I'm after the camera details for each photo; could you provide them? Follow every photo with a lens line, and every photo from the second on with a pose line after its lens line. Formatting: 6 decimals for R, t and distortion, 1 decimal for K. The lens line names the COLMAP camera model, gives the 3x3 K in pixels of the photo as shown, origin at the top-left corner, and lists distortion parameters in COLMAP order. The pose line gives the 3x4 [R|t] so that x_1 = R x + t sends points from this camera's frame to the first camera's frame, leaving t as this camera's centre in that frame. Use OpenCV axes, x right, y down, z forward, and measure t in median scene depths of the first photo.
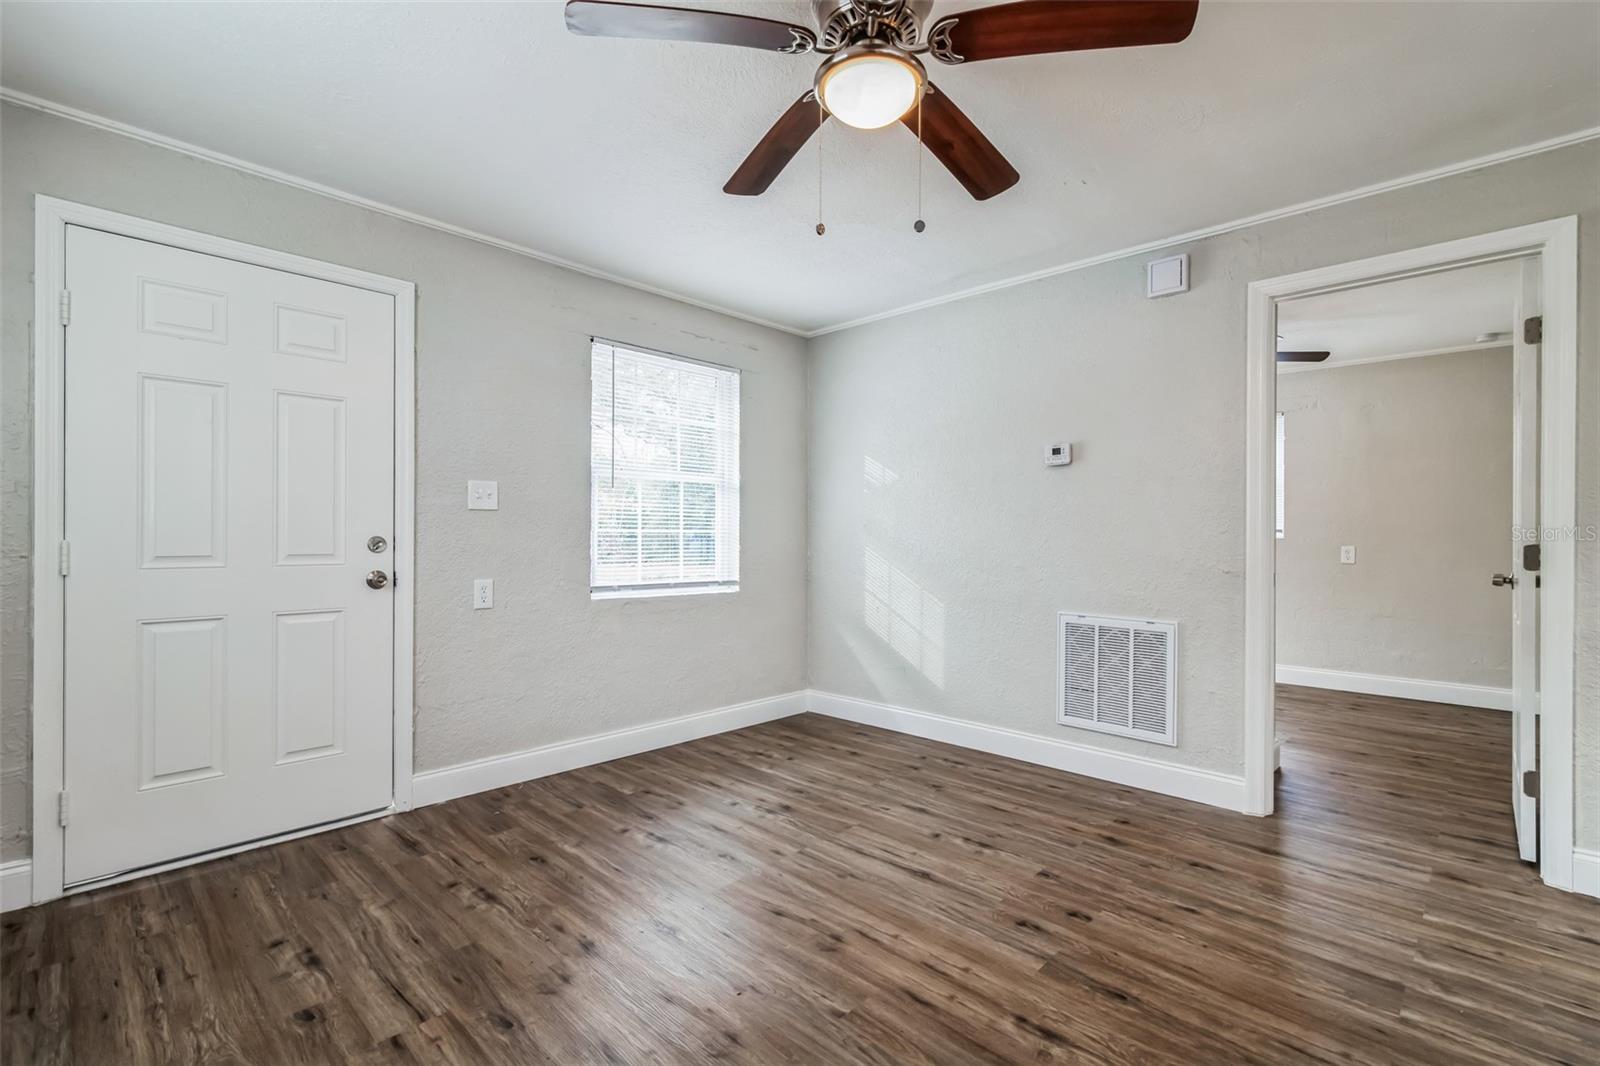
lens RADIAL K [[727.8, 0, 802.2], [0, 727.8, 535.7], [0, 0, 1]] dist [0.000081, 0.000588]
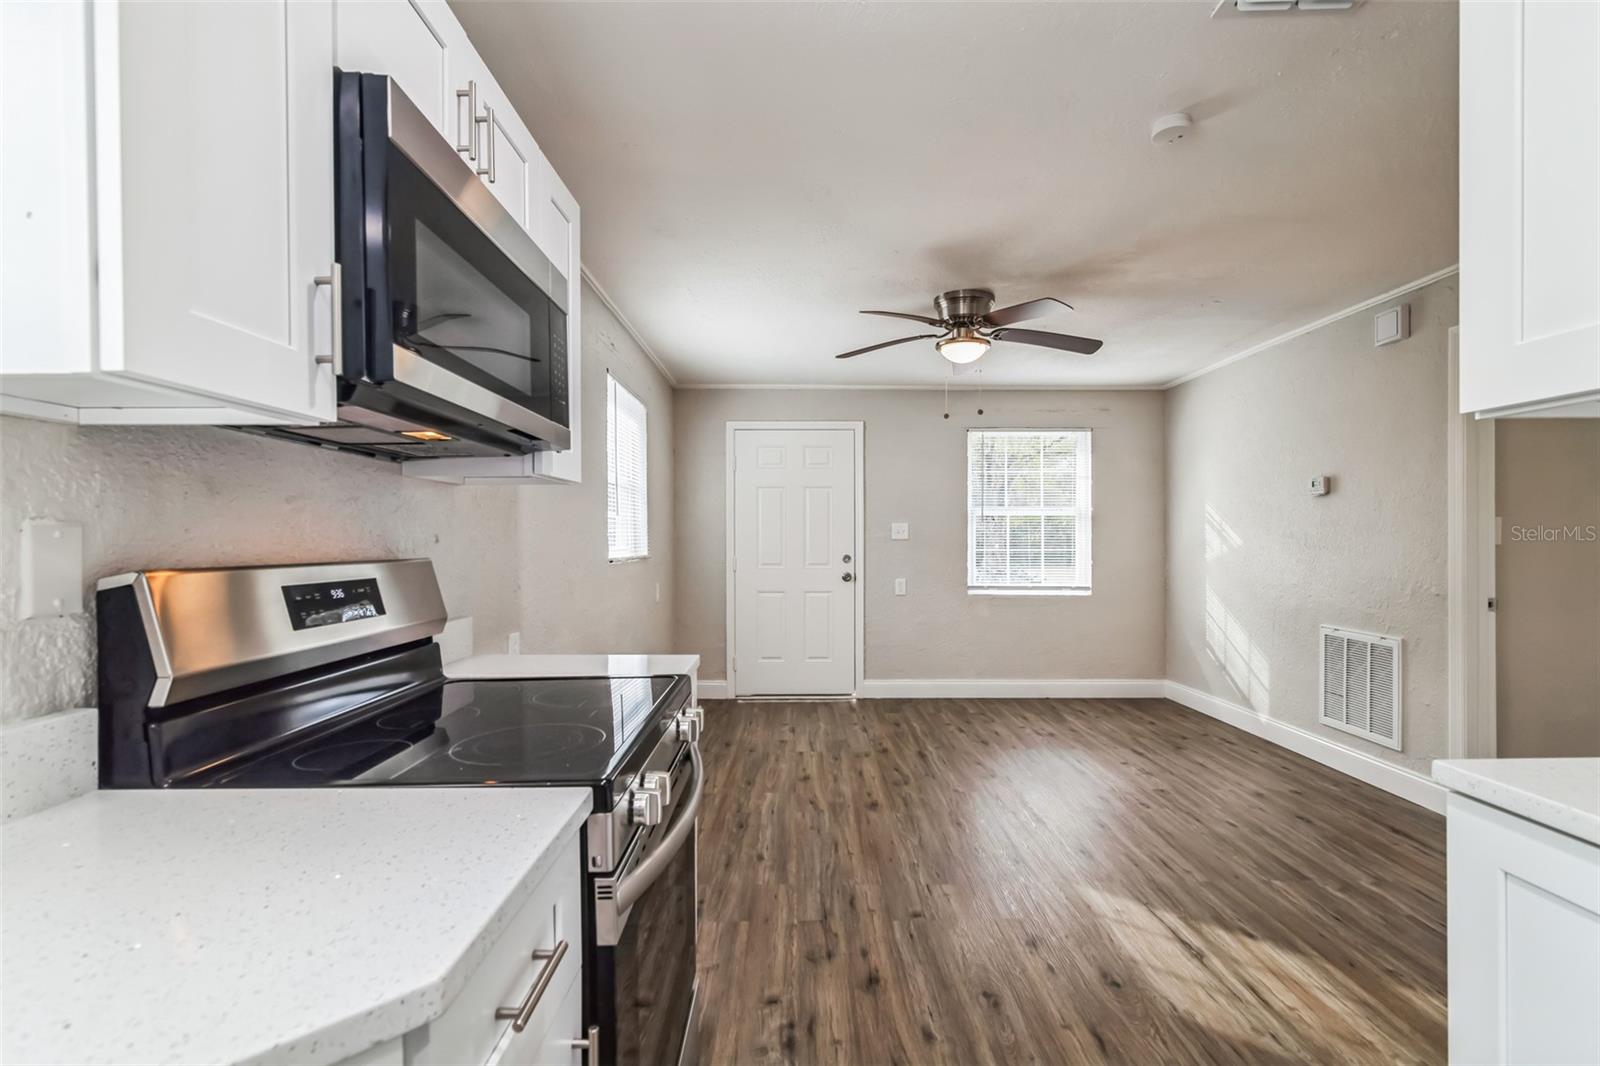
lens RADIAL K [[730.5, 0, 798.8], [0, 730.5, 541.2], [0, 0, 1]] dist [0.000662, 0.000089]
pose [[0.697285, -0.003332, -0.716787, 0.709775], [0.004463, 0.999990, -0.000306, -0.034040], [0.716780, -0.002986, 0.697293, -0.447820]]
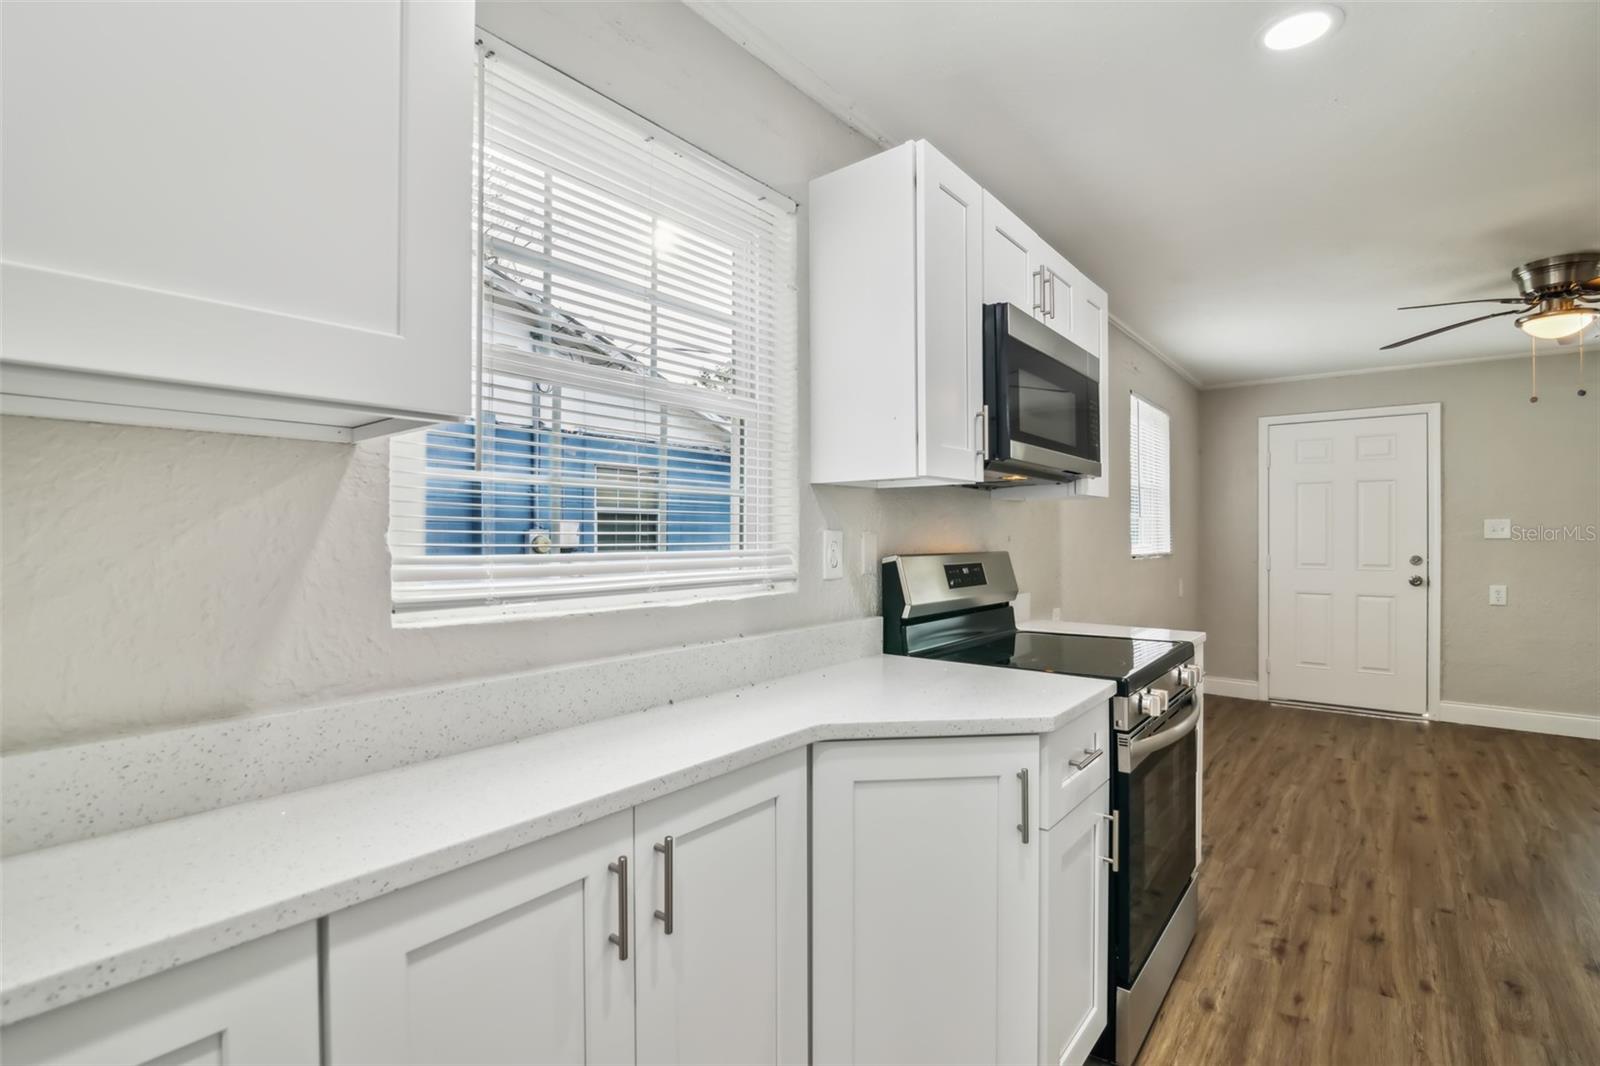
lens RADIAL K [[732.3, 0, 801.0], [0, 732.3, 536.3], [0, 0, 1]] dist [-0.020106, 0.001006]
pose [[0.087508, -0.003099, -0.996159, 0.959376], [-0.000521, 0.999995, -0.003157, -0.037702], [0.996164, 0.000795, 0.087506, -0.583274]]
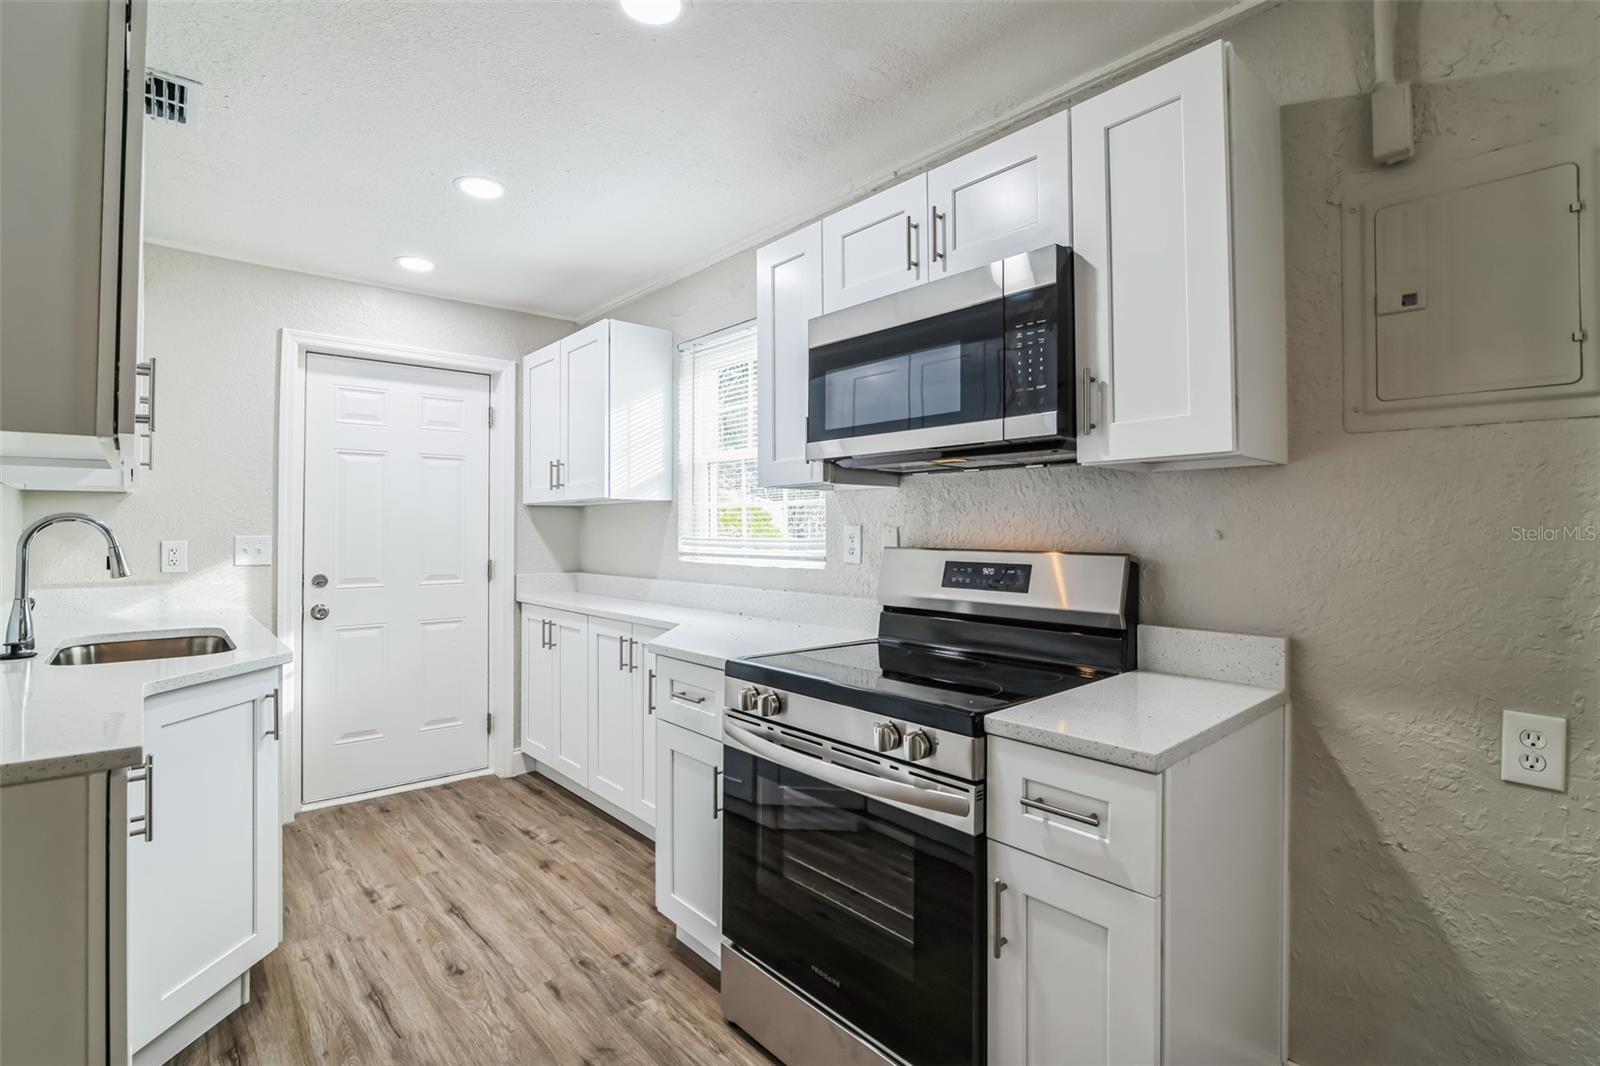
lens RADIAL K [[746.6, 0, 802.9], [0, 746.6, 517.0], [0, 0, 1]] dist [-0.020176, 0.000535]
pose [[-0.996826, -0.000890, 0.079609, 0.303286], [-0.002013, 0.999900, -0.014023, -0.042521], [-0.079589, -0.014139, -0.996728, 0.353184]]
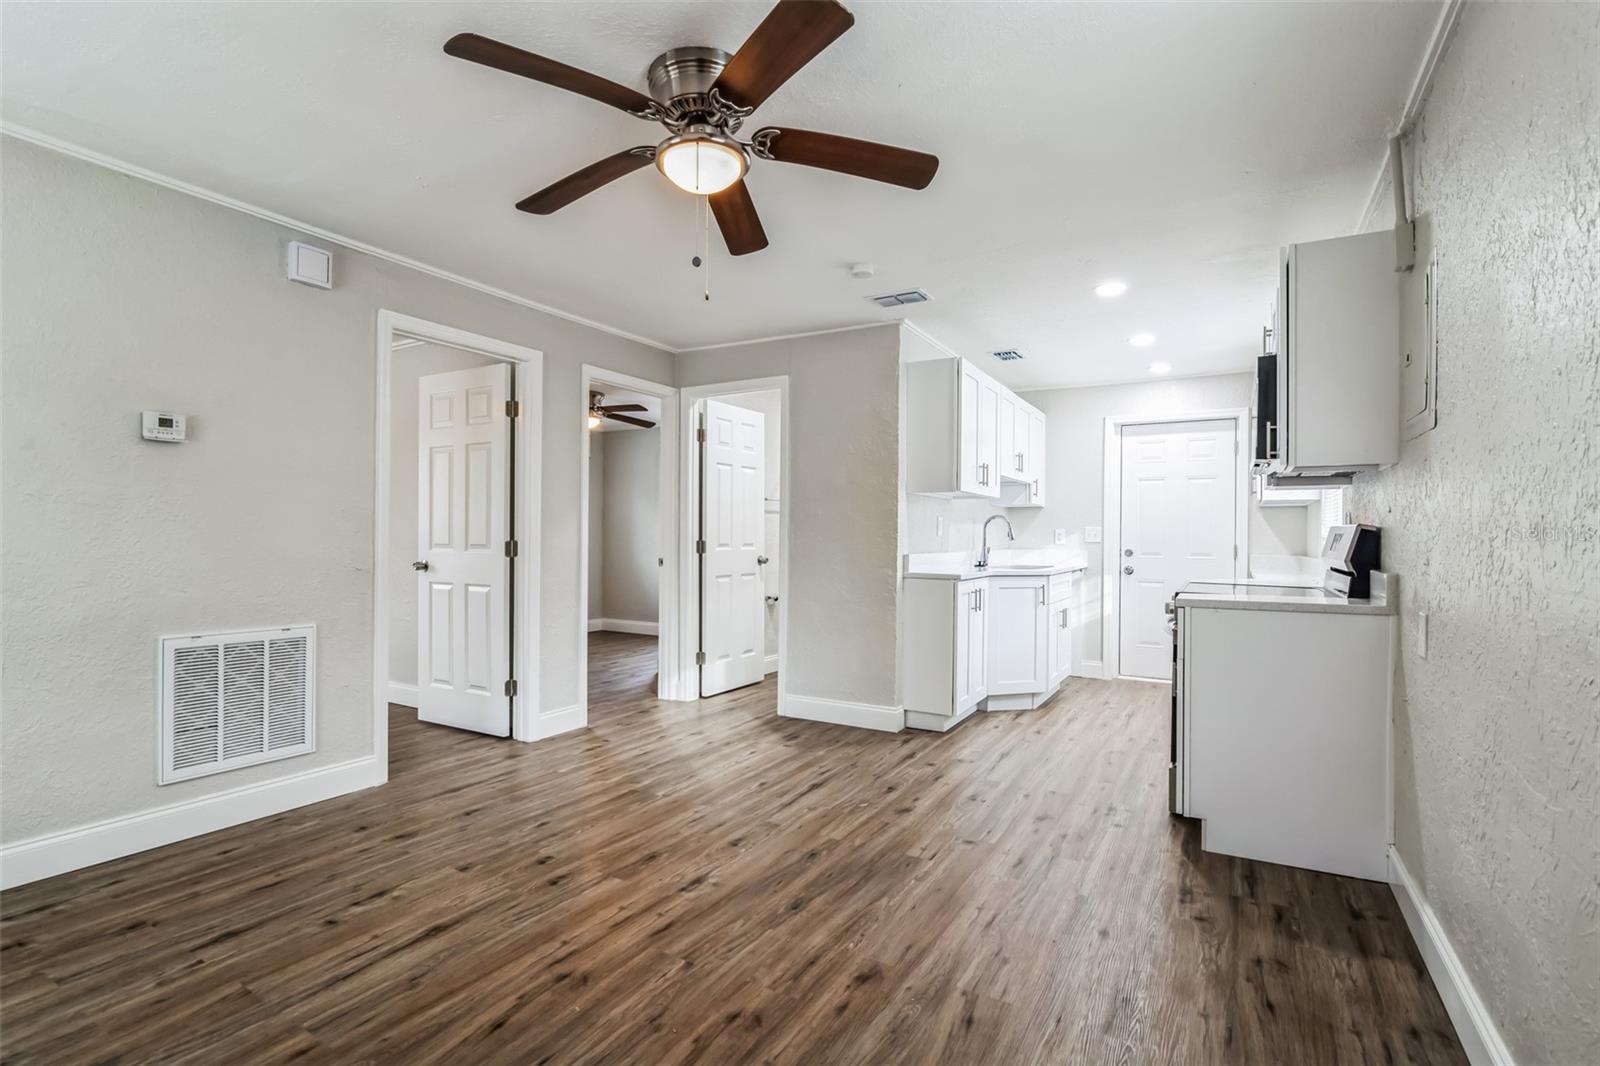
lens RADIAL K [[740.9, 0, 800.9], [0, 740.9, 536.3], [0, 0, 1]] dist [-0.020796, 0.001072]
pose [[-0.235828, -0.004168, 0.971786, -0.627072], [-0.005328, 0.999981, 0.002996, -0.005511], [-0.971780, -0.004471, -0.235846, 0.632517]]
